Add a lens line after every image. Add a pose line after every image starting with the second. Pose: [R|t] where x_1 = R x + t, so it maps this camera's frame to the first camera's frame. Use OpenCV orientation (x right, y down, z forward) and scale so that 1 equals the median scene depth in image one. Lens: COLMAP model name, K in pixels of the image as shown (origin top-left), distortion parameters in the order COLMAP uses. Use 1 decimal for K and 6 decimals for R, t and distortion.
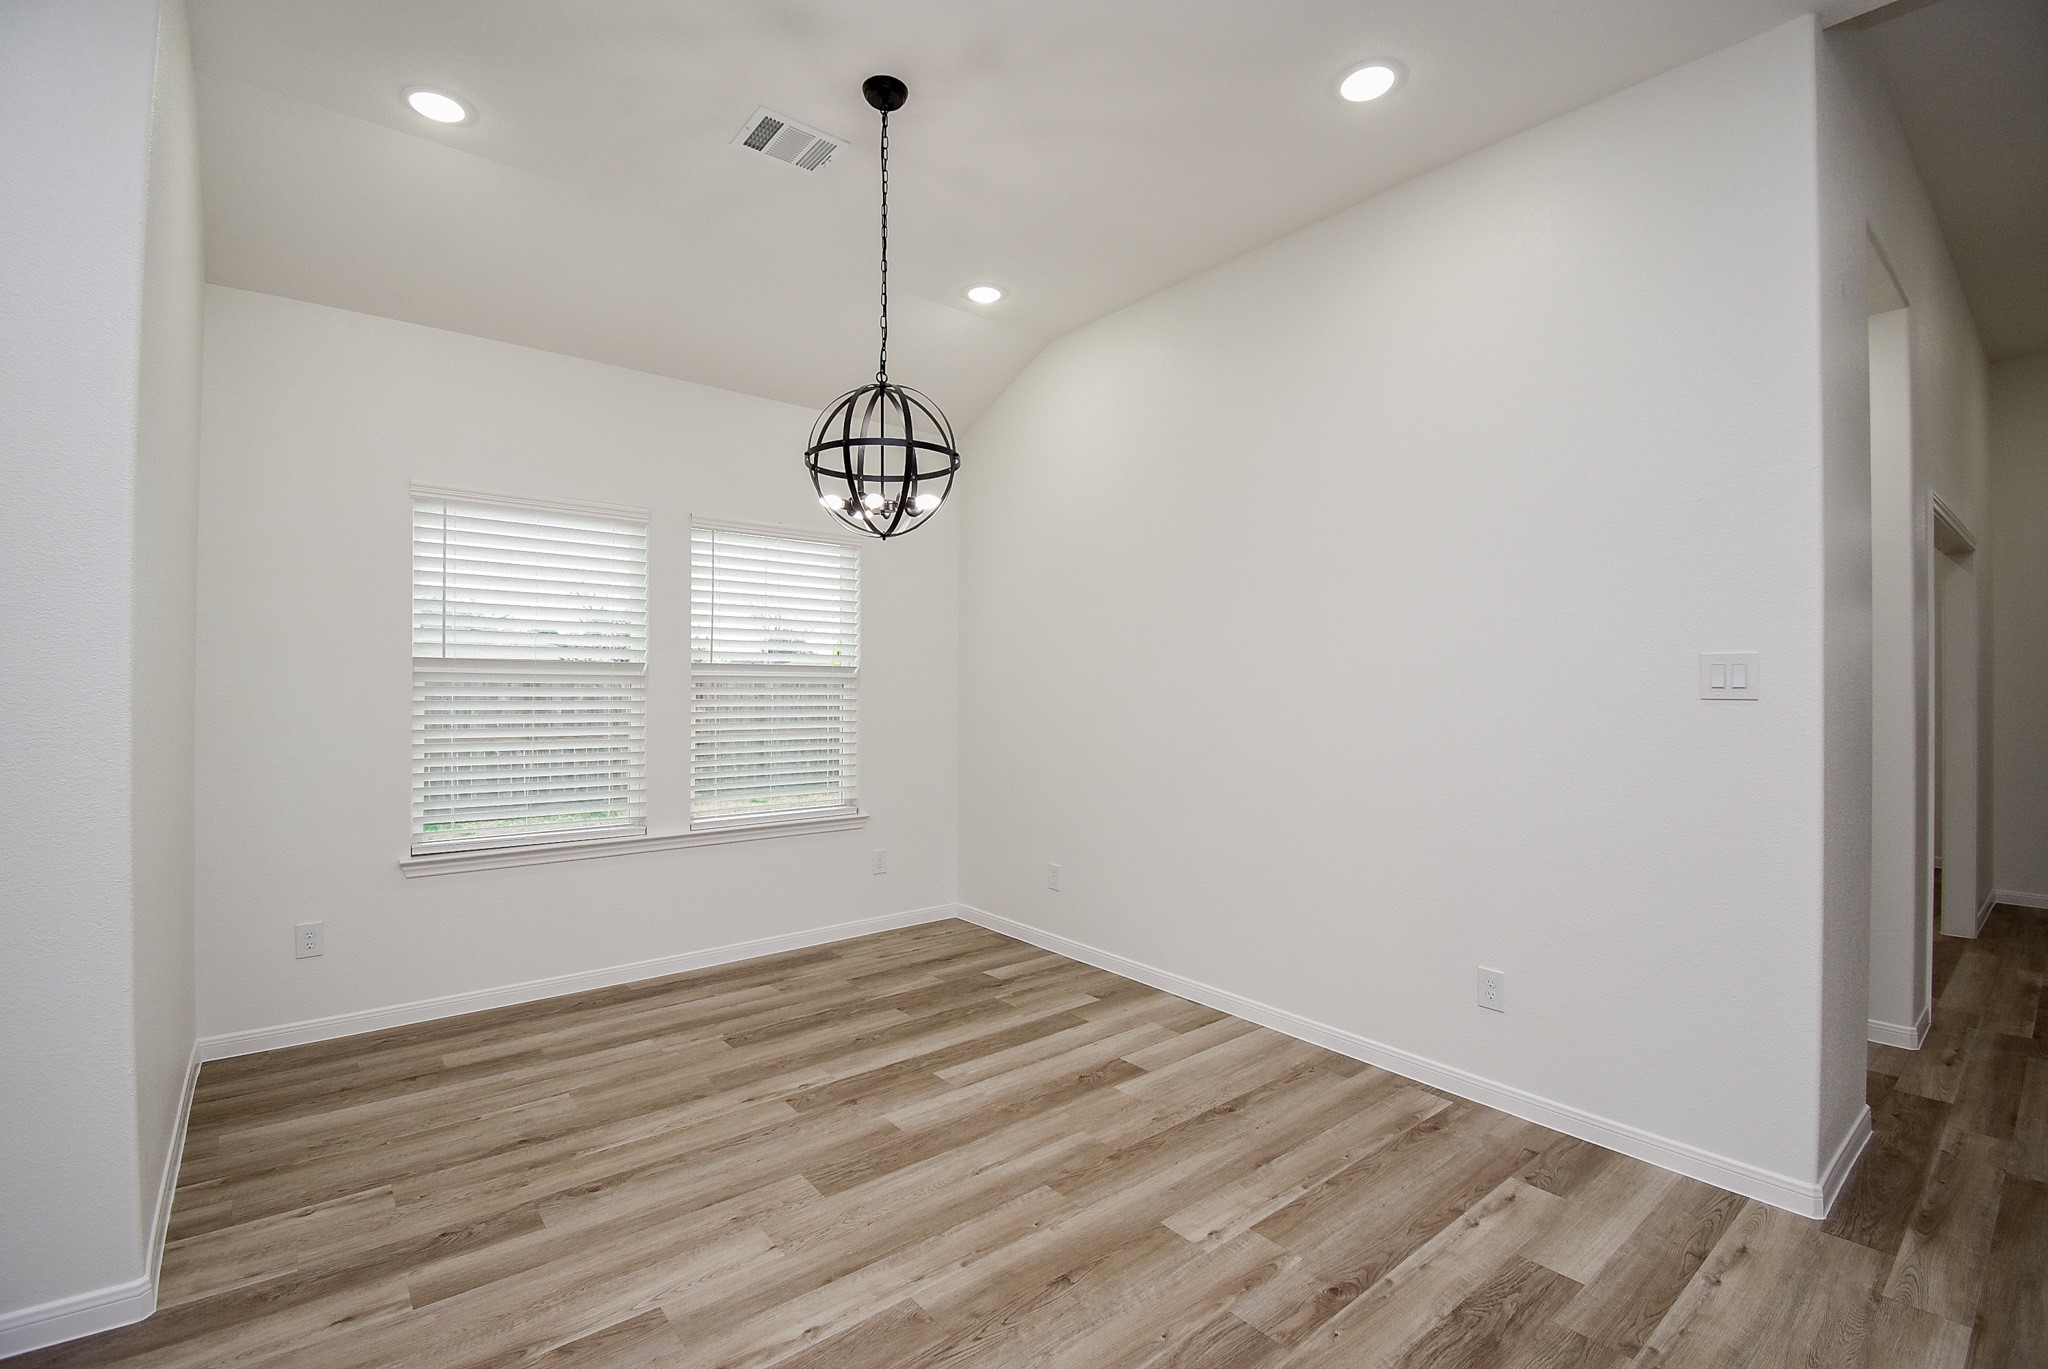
lens RADIAL K [[903.9, 0, 1024.8], [0, 903.9, 678.1], [0, 0, 1]] dist [0.022267, -0.026710]
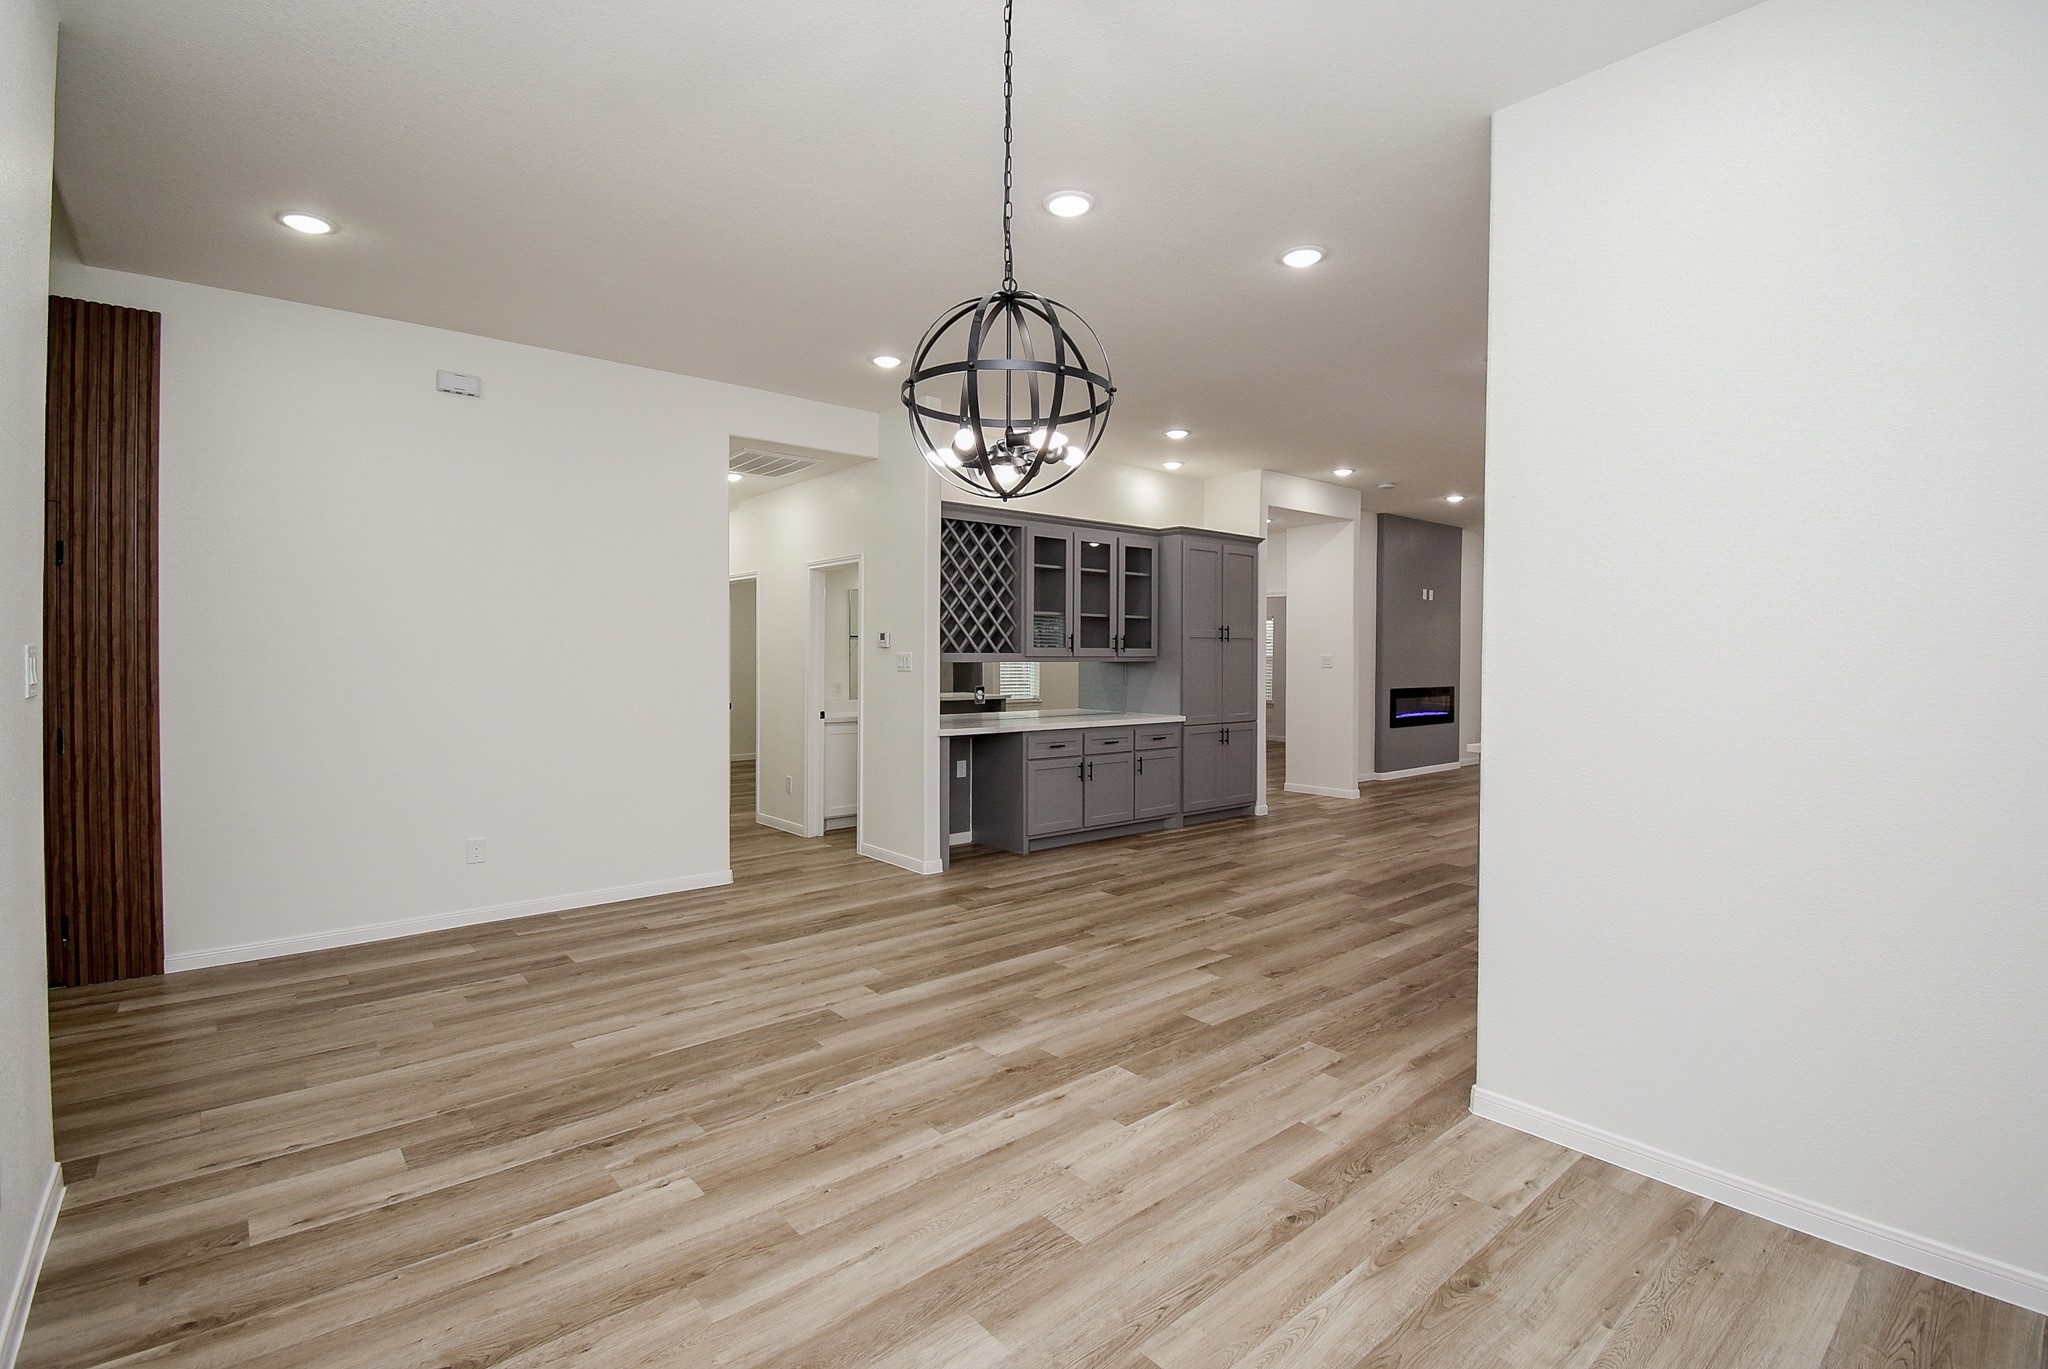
lens RADIAL K [[903.9, 0, 1024.8], [0, 903.9, 678.1], [0, 0, 1]] dist [0.022267, -0.026710]
pose [[-0.999718, -0.009548, -0.021722, -0.177504], [-0.009947, 0.999783, 0.018311, -0.004935], [0.021543, 0.018522, -0.999596, 1.949531]]
